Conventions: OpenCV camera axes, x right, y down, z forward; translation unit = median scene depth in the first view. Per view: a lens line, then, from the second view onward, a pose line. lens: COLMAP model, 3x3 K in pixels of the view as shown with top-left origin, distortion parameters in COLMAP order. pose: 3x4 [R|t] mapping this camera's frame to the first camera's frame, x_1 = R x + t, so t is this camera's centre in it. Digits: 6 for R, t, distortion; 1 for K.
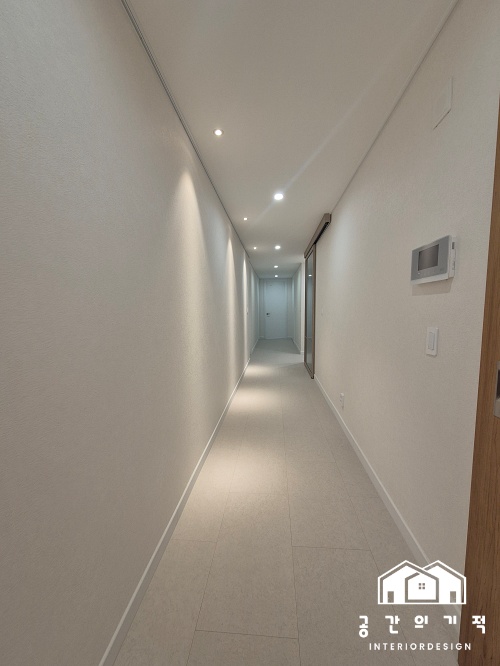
lens RADIAL K [[270.1, 0, 254.0], [0, 270.1, 334.0], [0, 0, 1]] dist [-0.002543, -0.000499]
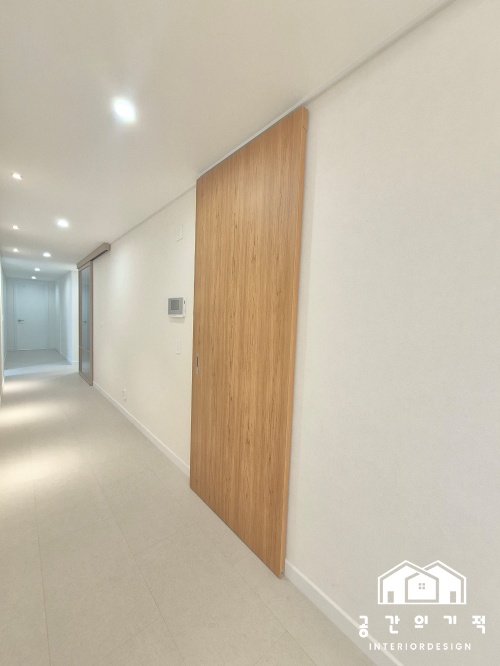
lens RADIAL K [[270.1, 0, 249.9], [0, 270.1, 332.2], [0, 0, 1]] dist [-0.002543, -0.000499]
pose [[0.702231, -0.018024, 0.711721, -0.091234], [0.035918, 0.999303, -0.010132, -0.008729], [-0.711043, 0.032678, 0.702389, -0.183305]]
